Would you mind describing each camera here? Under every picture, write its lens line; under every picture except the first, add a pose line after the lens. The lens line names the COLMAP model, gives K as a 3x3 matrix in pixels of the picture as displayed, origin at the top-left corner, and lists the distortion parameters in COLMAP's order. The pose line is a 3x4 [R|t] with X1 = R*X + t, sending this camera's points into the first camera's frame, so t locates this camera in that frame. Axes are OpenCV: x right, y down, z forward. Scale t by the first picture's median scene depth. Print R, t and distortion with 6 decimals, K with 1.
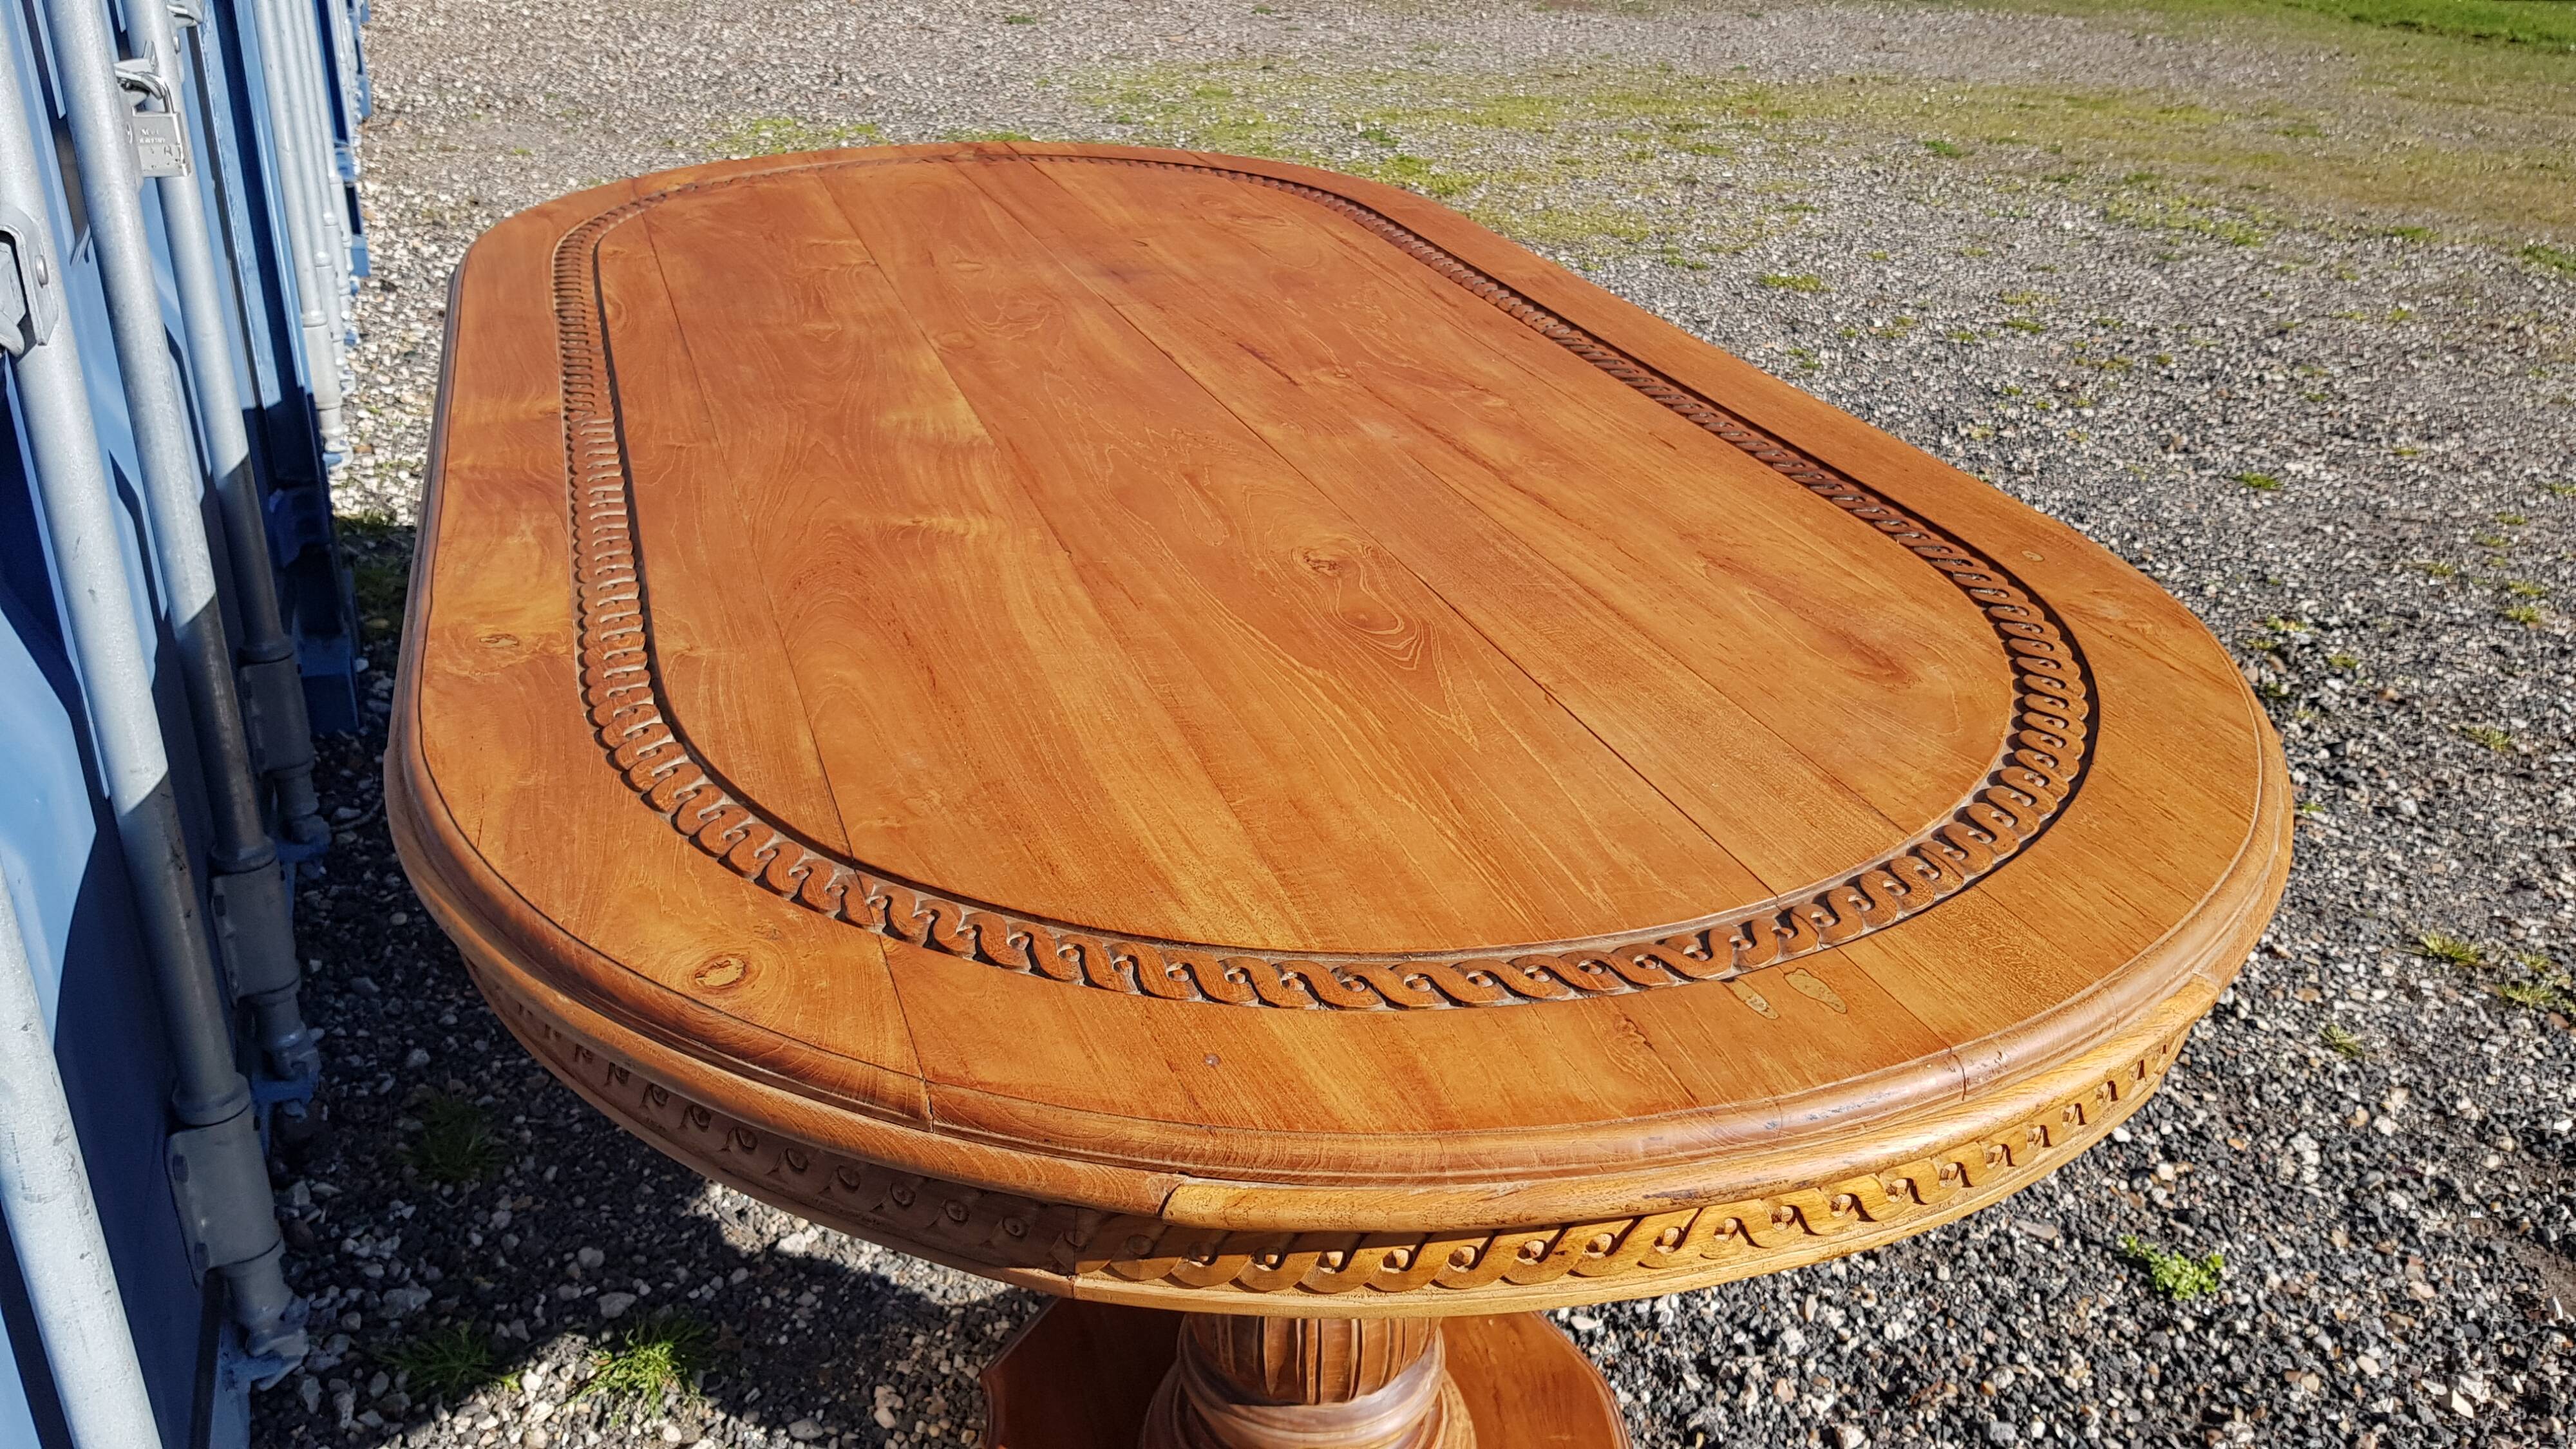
lens RADIAL K [[2033.5, 0, 1288.0], [0, 2033.5, 724.5], [0, 0, 1]] dist [0.034206, -0.096279]
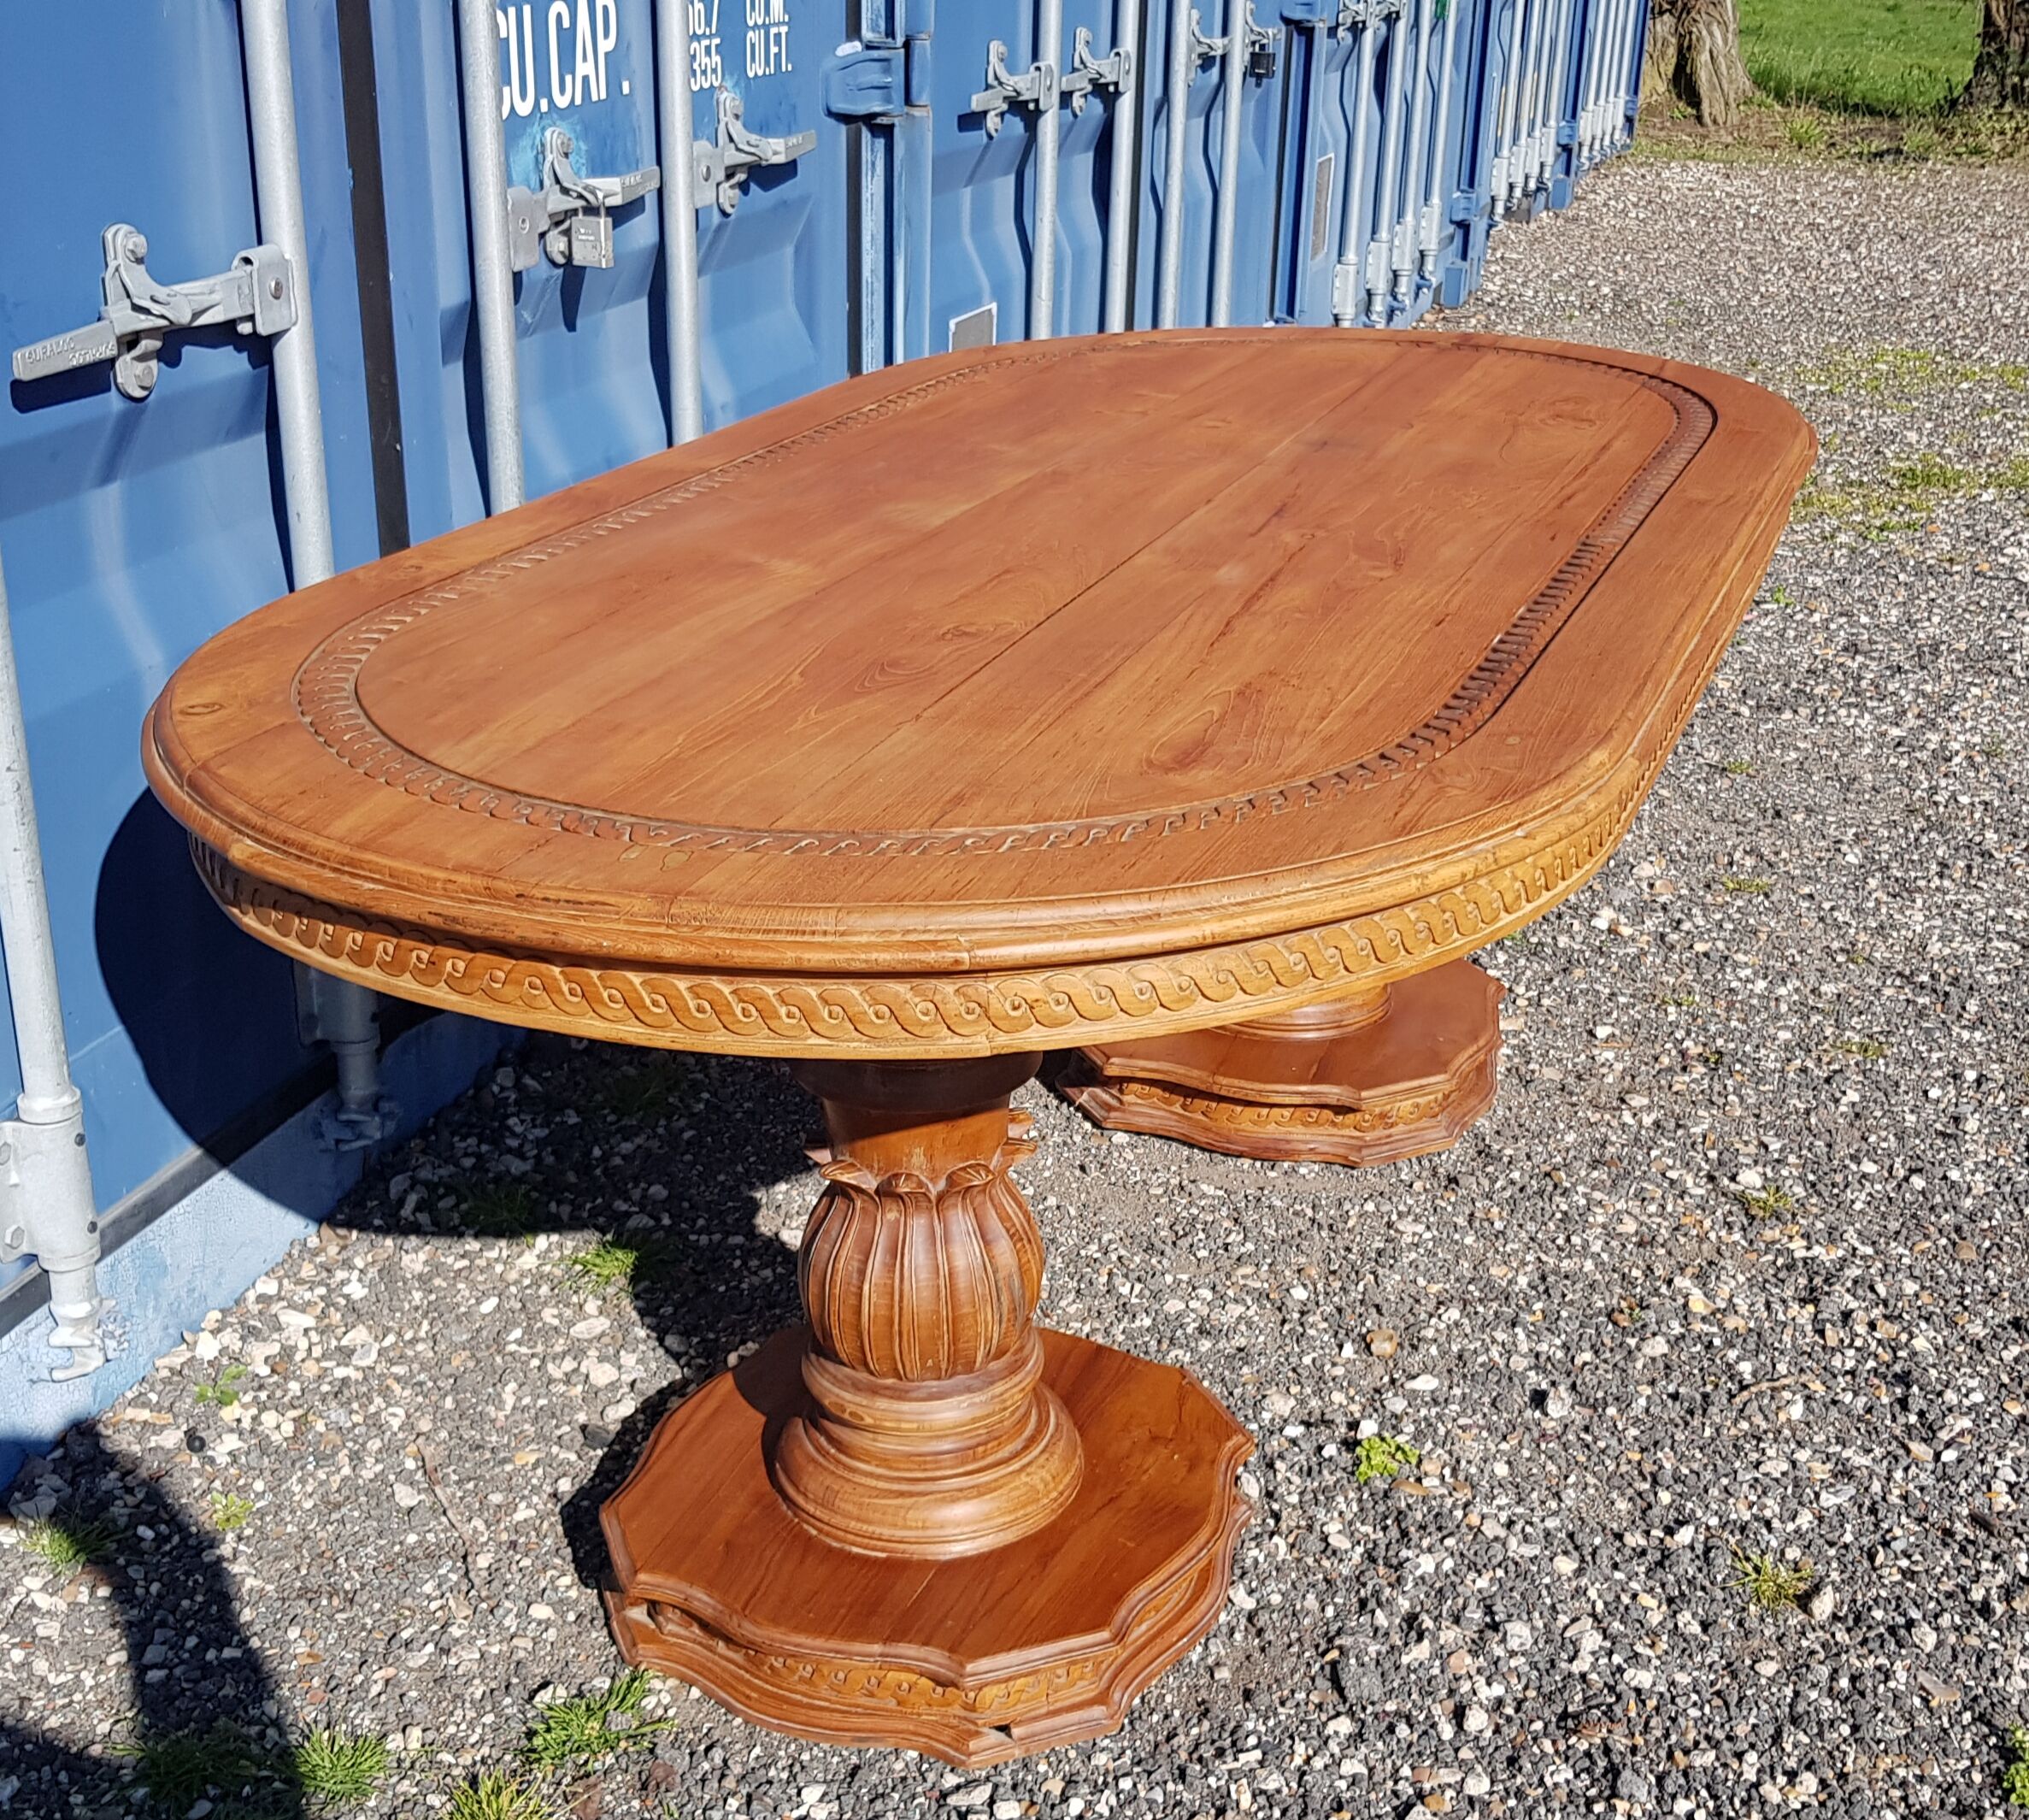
lens RADIAL K [[2661.7, 0, 1007.9], [0, 2661.7, 1006.7], [0, 0, 1]] dist [0.184063, -0.349597]
pose [[0.770794, 0.236687, -0.591486, 0.718200], [-0.267569, 0.962843, 0.036606, 0.047054], [0.578172, 0.130048, 0.805484, -0.148021]]
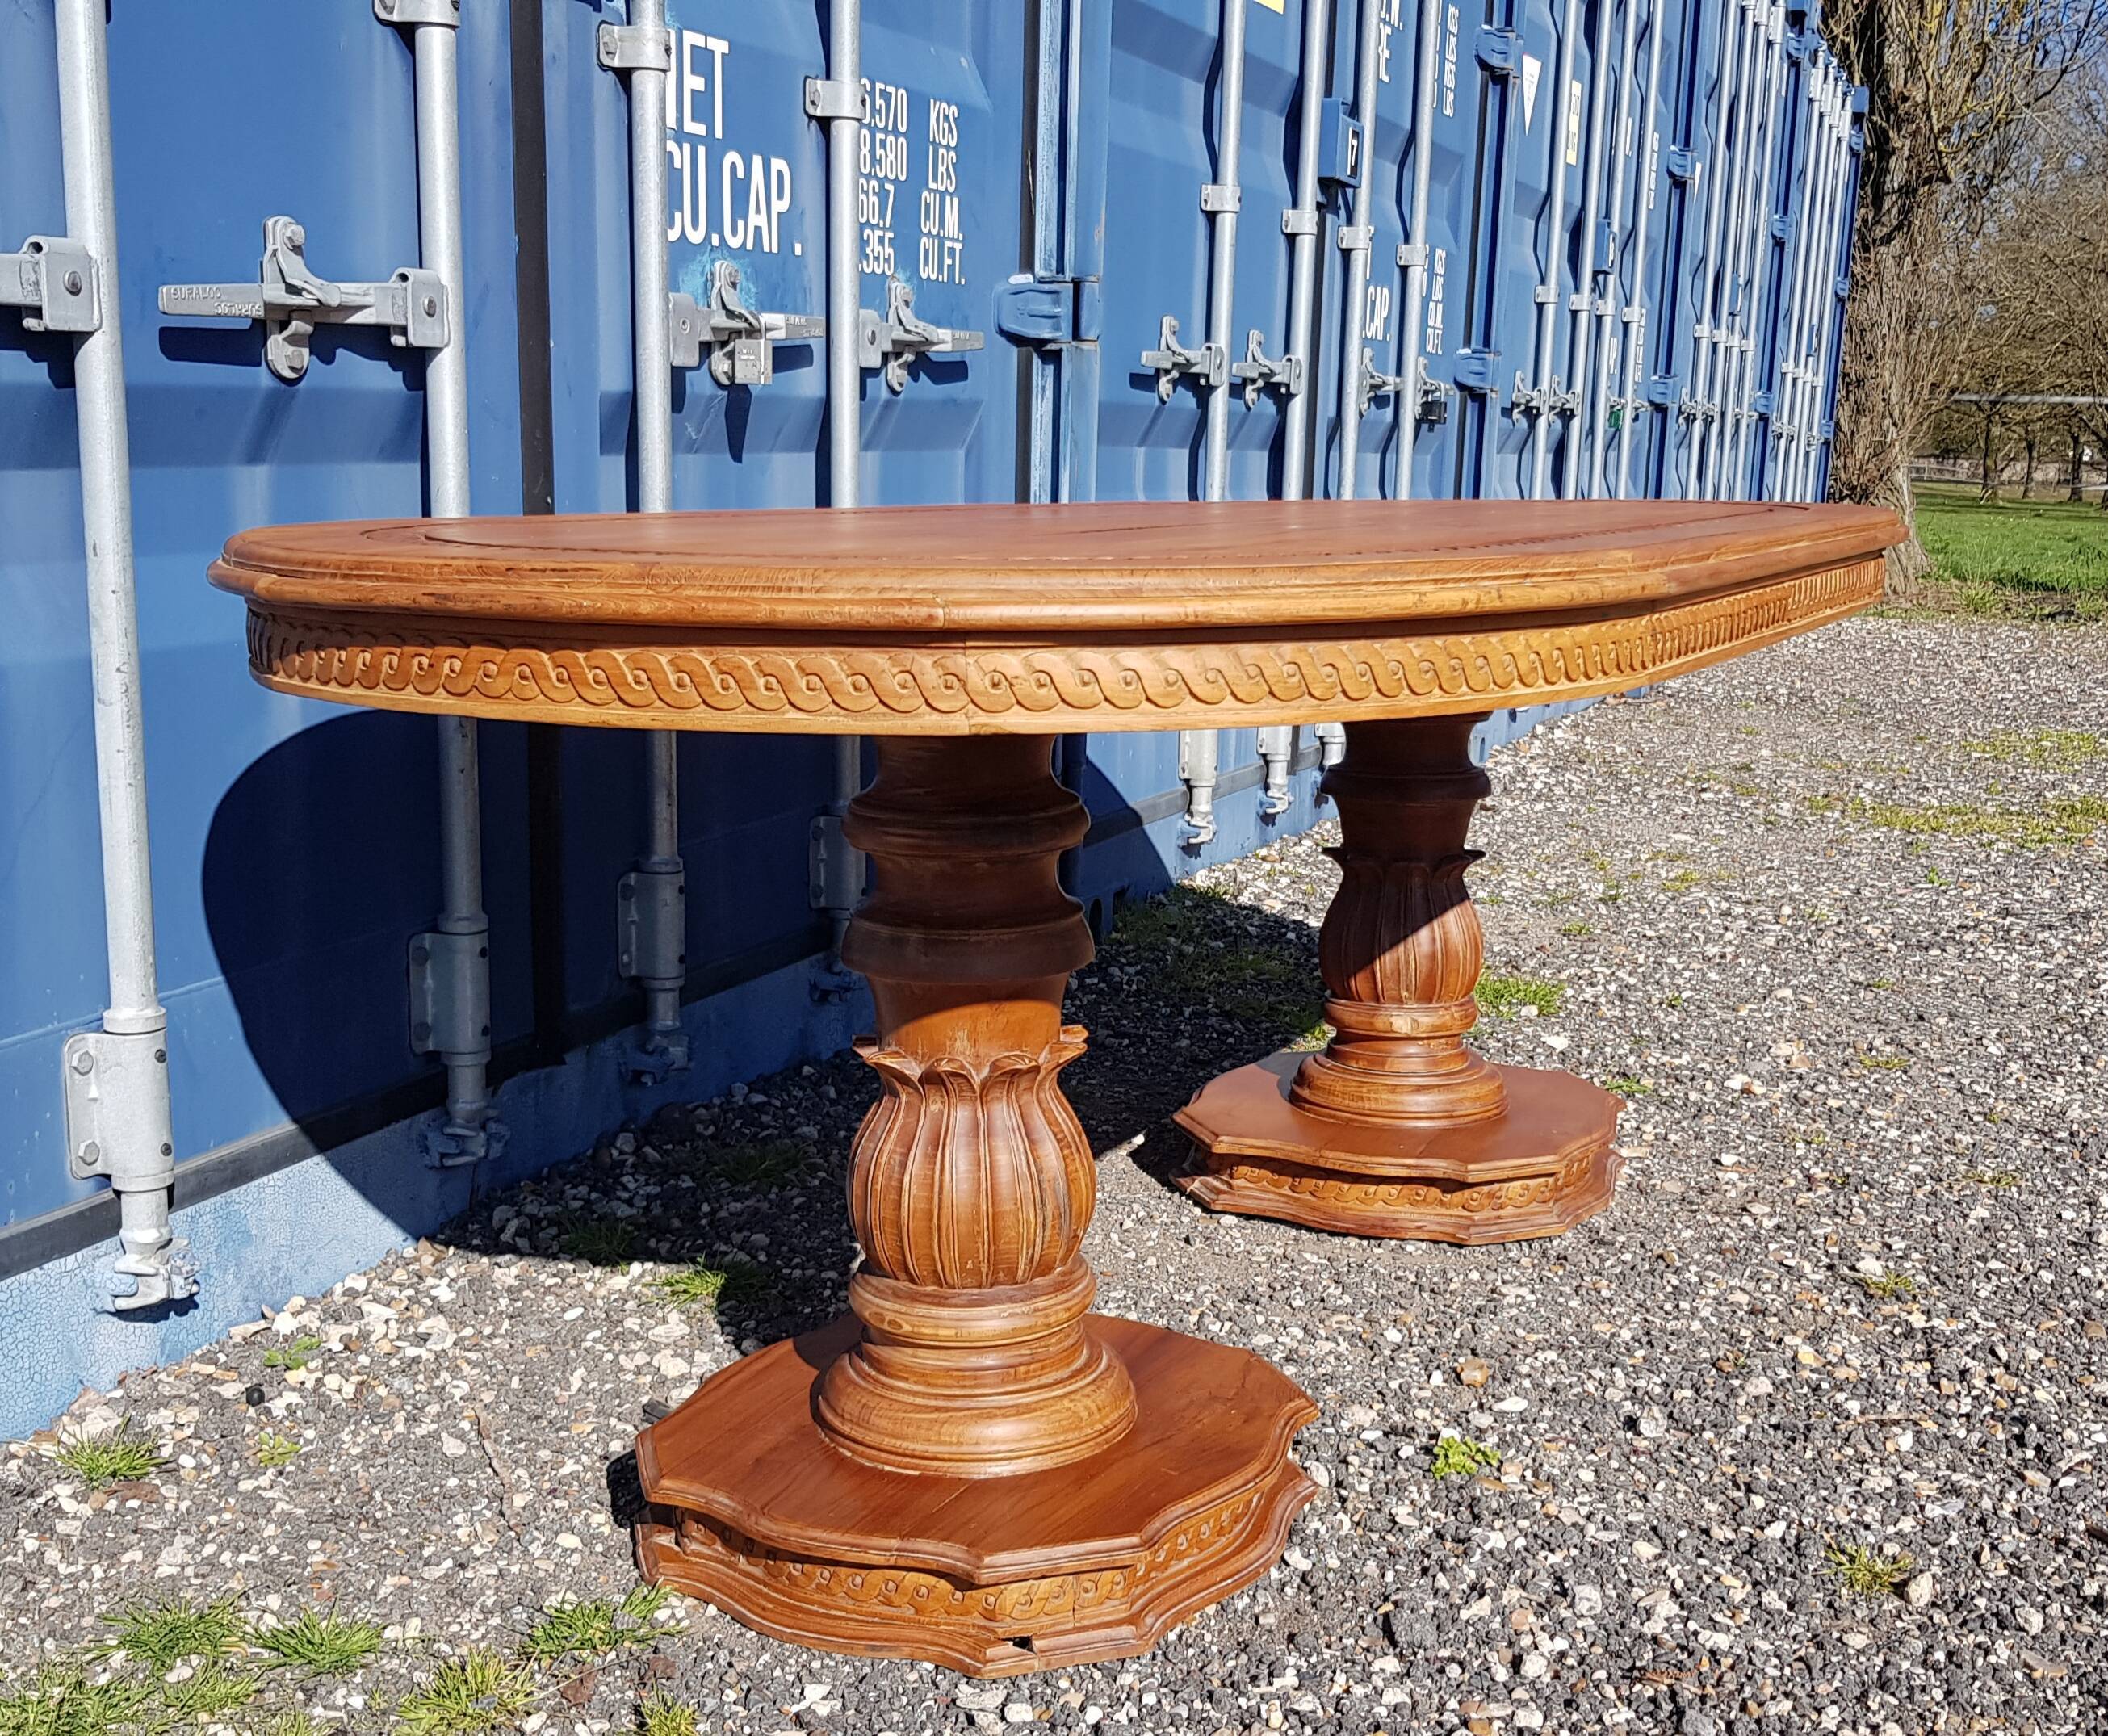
lens RADIAL K [[2516.3, 0, 1085.2], [0, 2516.3, 959.6], [0, 0, 1]] dist [0.156310, -0.281293]
pose [[0.722787, 0.128174, -0.679081, 0.787795], [-0.296669, 0.945046, -0.137389, 0.257372], [0.624153, 0.300766, 0.721092, 0.007821]]
